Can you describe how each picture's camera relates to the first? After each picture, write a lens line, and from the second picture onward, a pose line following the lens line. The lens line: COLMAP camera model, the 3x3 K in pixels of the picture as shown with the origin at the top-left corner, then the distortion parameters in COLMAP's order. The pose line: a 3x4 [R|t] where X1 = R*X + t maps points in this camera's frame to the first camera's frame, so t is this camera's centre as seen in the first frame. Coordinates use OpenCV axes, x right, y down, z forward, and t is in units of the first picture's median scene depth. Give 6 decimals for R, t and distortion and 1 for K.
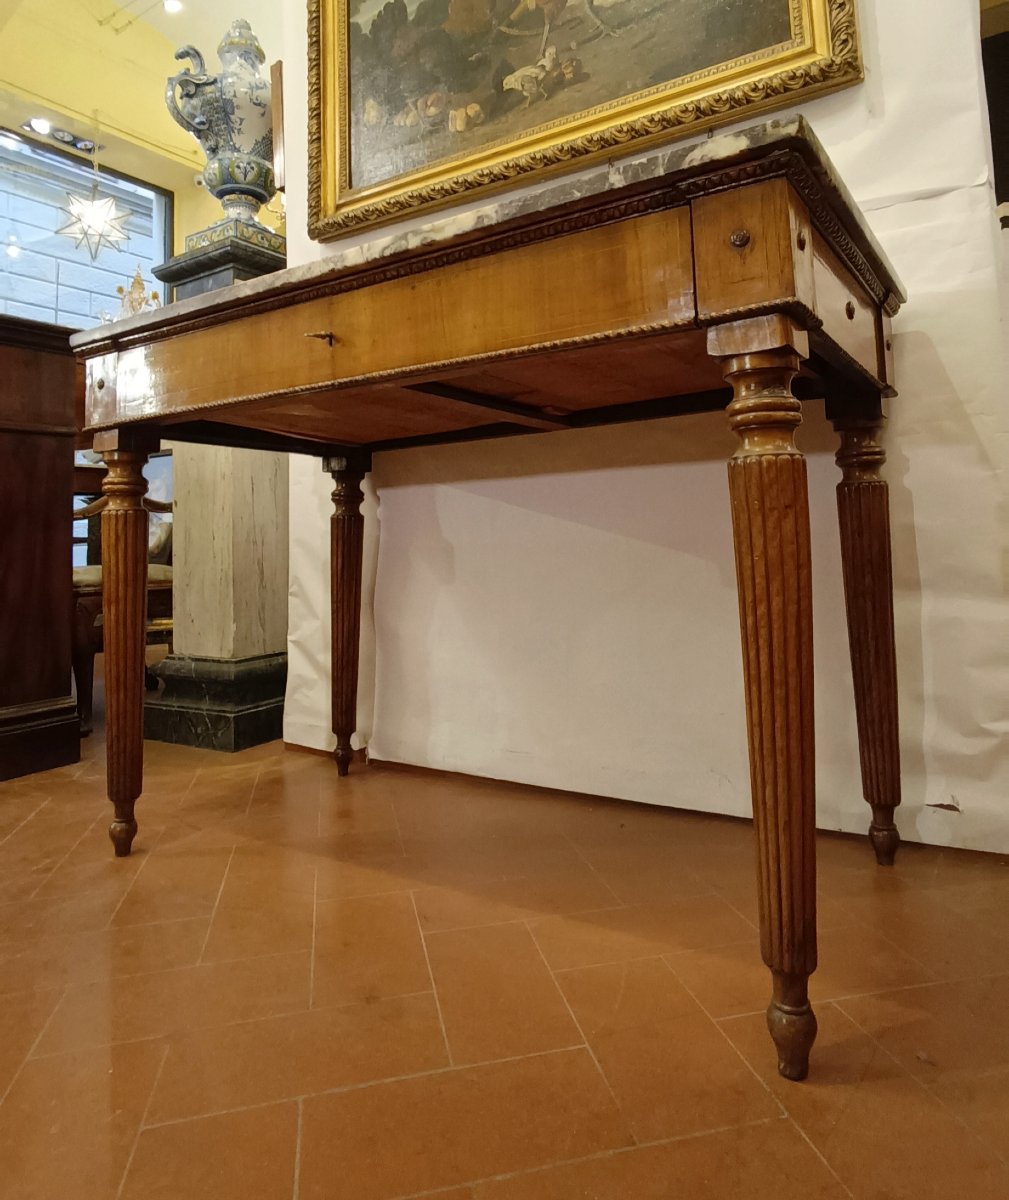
lens RADIAL K [[807.6, 0, 504.5], [0, 807.6, 469.3], [0, 0, 1]] dist [-0.032411, 0.040640]
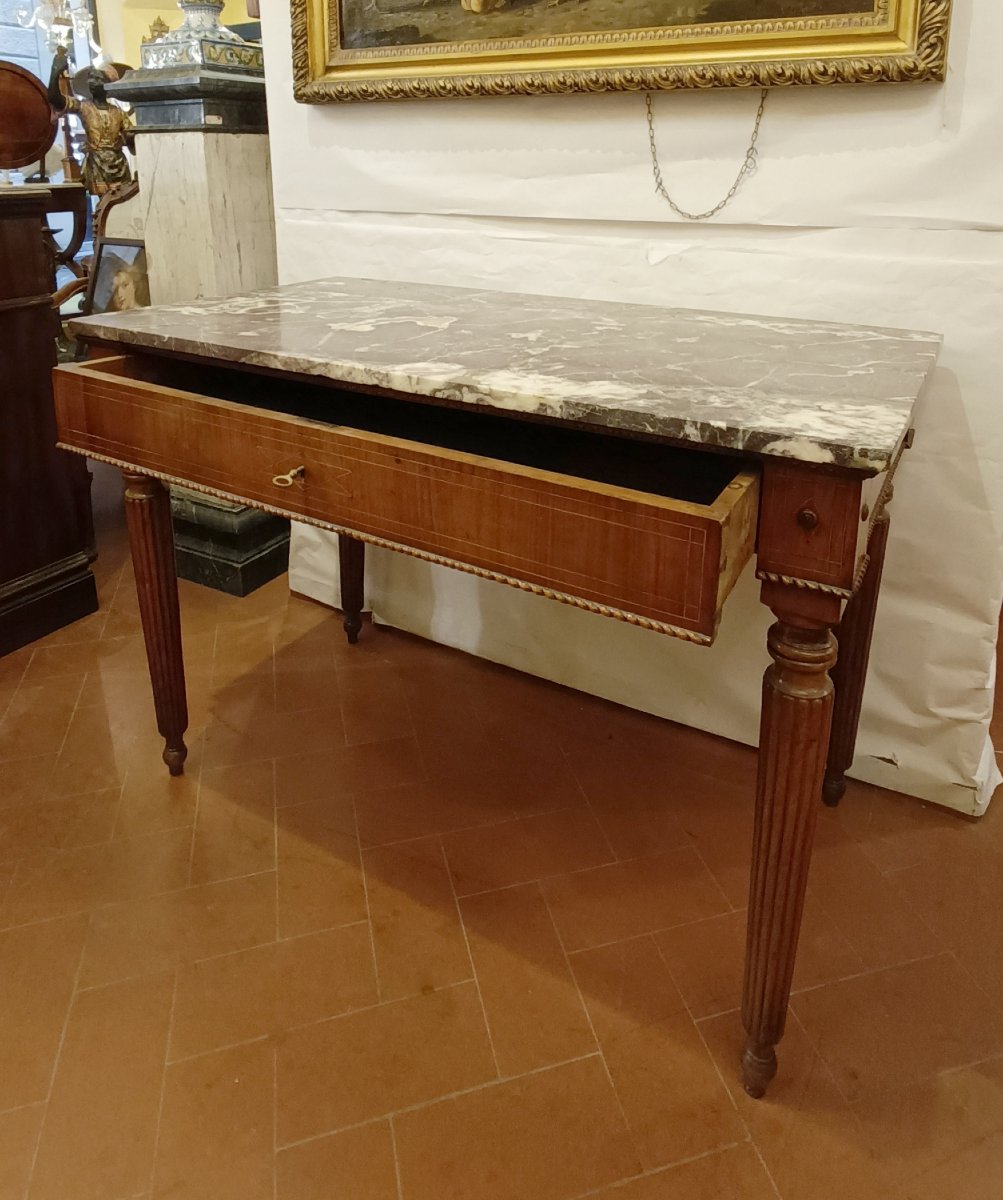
lens RADIAL K [[837.8, 0, 501.0], [0, 837.8, 363.8], [0, 0, 1]] dist [-0.025964, 0.035729]
pose [[0.998122, 0.019530, 0.058059, -0.107413], [-0.036904, 0.948218, 0.315468, -0.516511], [-0.048891, -0.317018, 0.947158, 0.043453]]
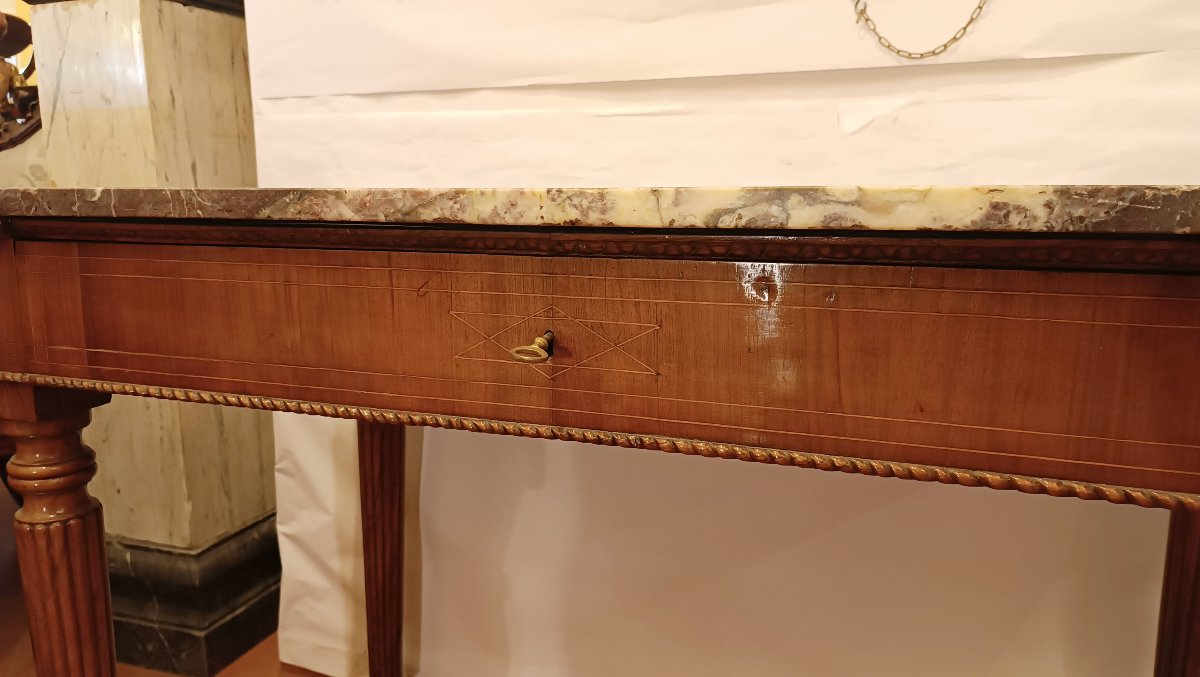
lens RADIAL K [[867.1, 0, 594.1], [0, 867.1, 337.5], [0, 0, 1]] dist [0.005310, -0.009163]
pose [[0.975996, -0.011815, 0.217466, -0.272853], [-0.043610, 0.967701, 0.248301, -0.268643], [-0.213375, -0.251825, 0.943957, 0.435012]]
